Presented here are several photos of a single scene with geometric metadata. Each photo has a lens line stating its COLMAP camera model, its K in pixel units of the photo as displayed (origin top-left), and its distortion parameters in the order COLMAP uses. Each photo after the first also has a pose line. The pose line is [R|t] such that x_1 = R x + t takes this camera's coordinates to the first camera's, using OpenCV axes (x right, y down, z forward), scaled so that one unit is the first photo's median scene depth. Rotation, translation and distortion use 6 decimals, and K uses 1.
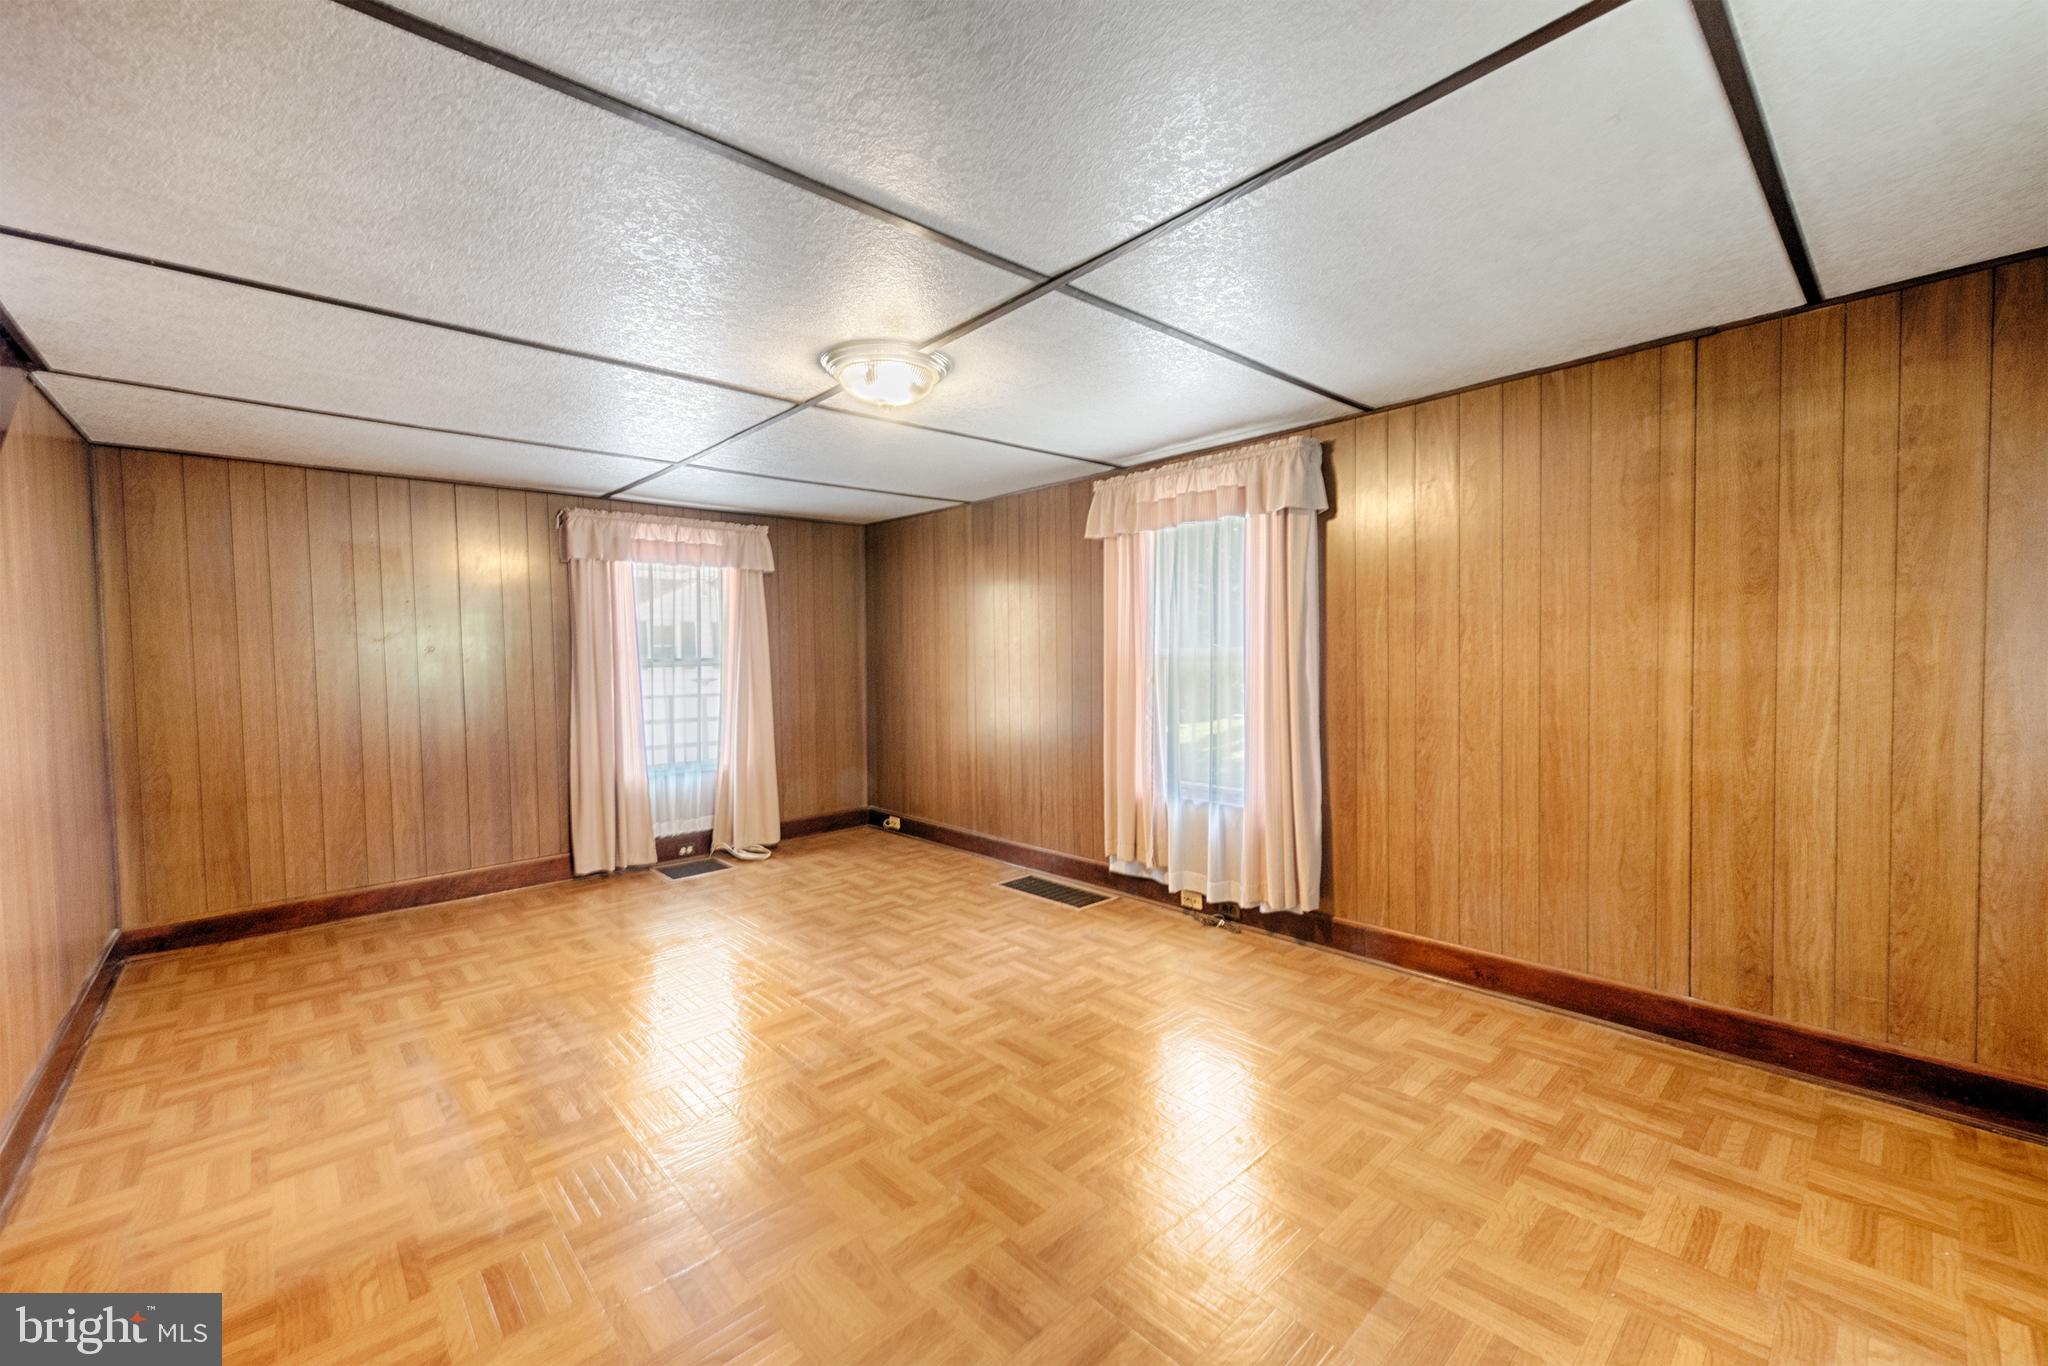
lens RADIAL K [[815.3, 0, 1024.0], [0, 815.3, 683.0], [0, 0, 1]] dist [-0.001382, -0.000347]
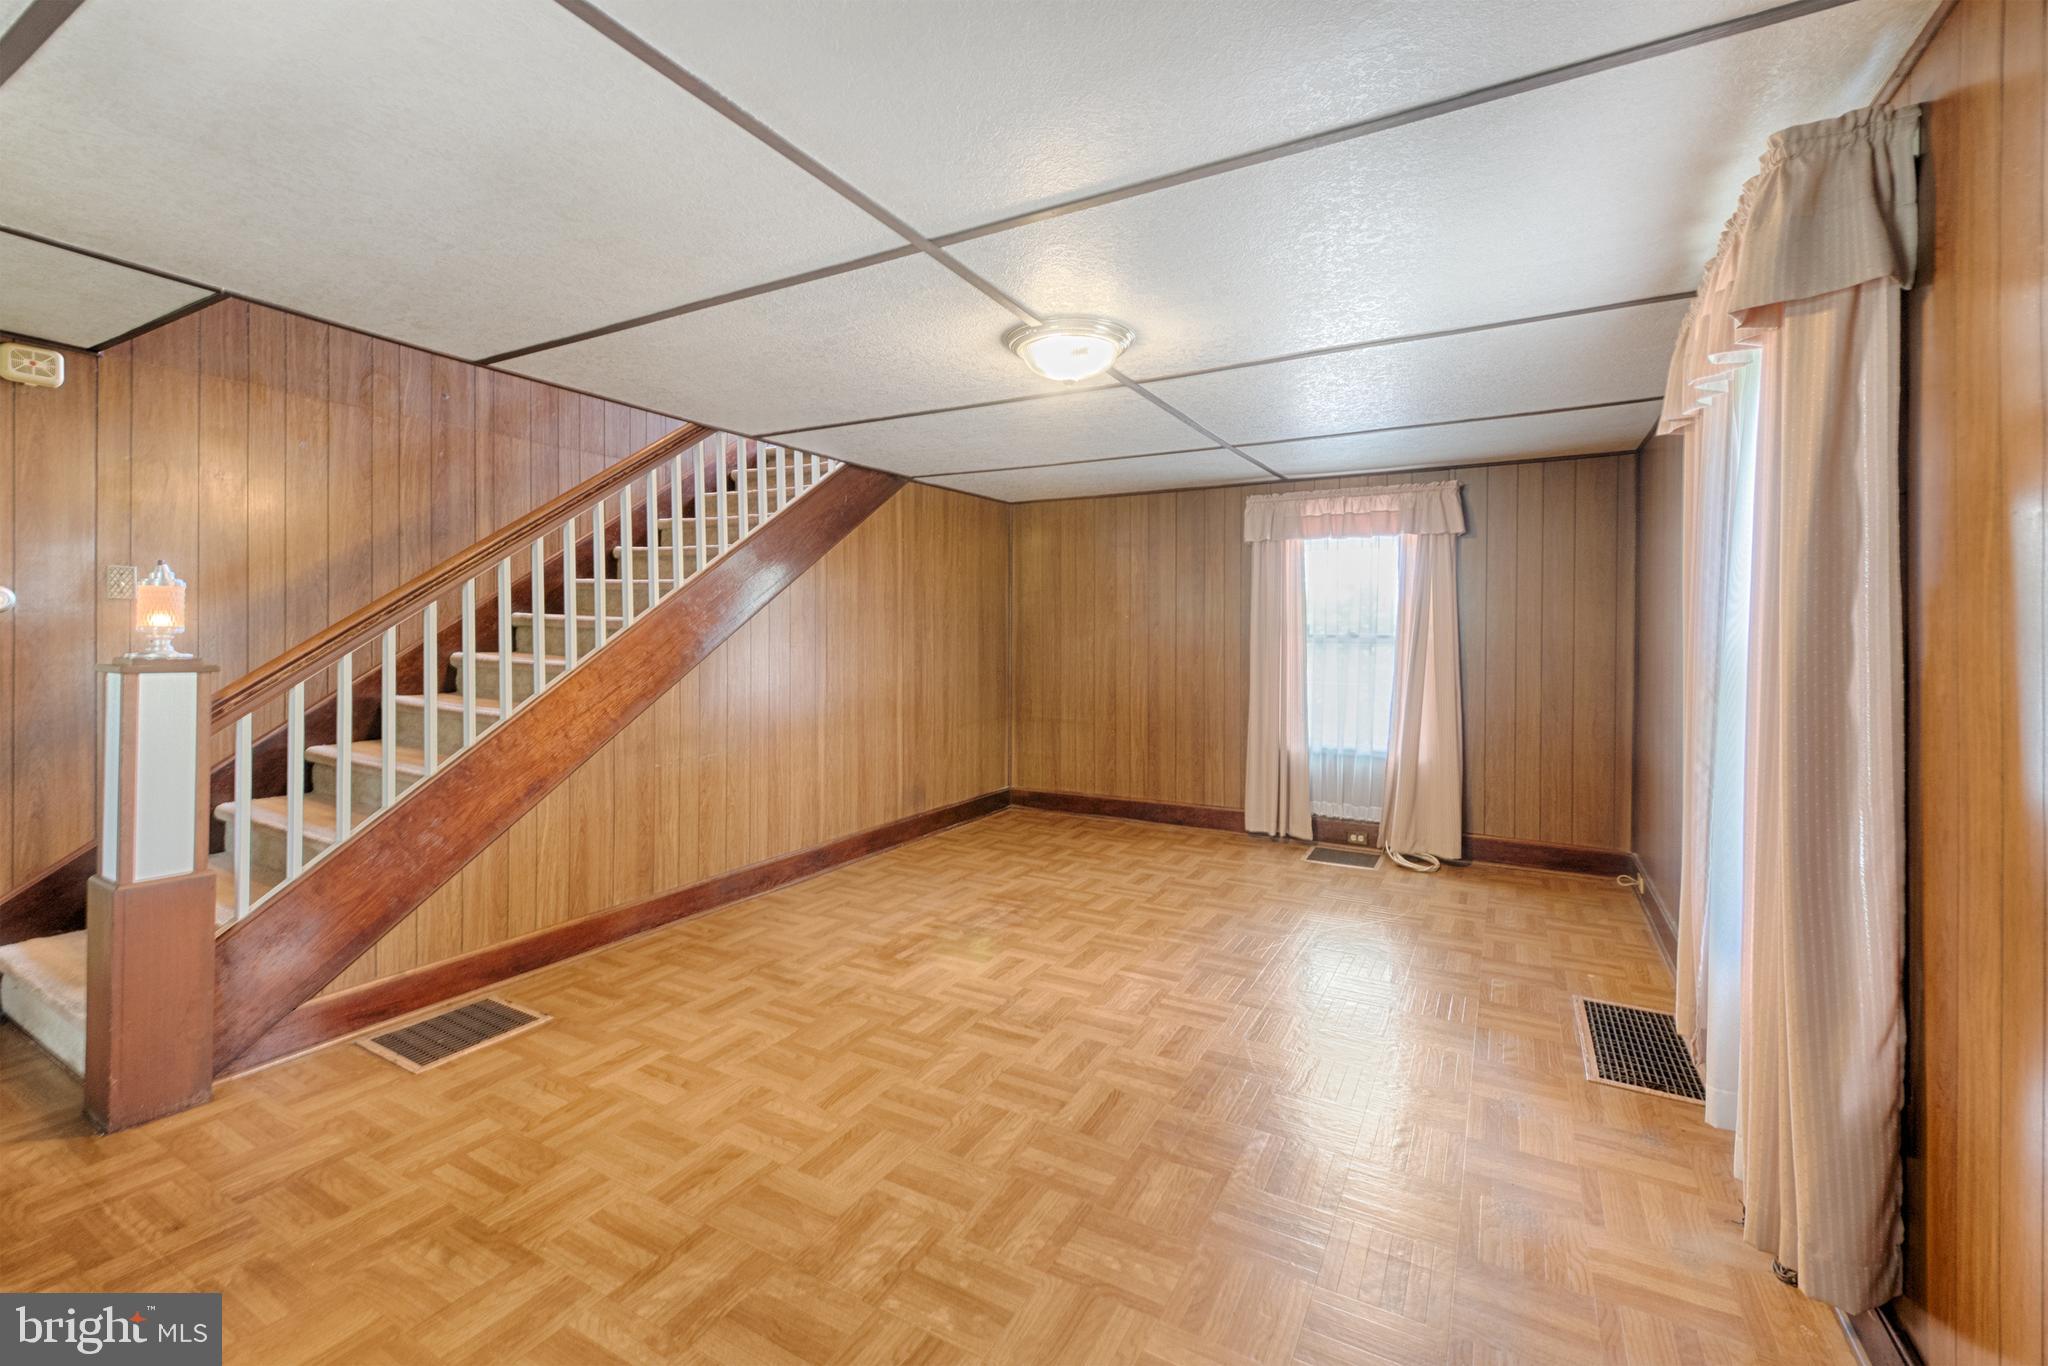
lens RADIAL K [[865.7, 0, 1043.7], [0, 865.7, 632.7], [0, 0, 1]] dist [0.000786, -0.000240]
pose [[0.311194, 0.018920, -0.950158, 0.544153], [-0.046683, 0.998899, 0.004601, -0.025504], [0.949199, 0.042925, 0.311734, 0.432443]]
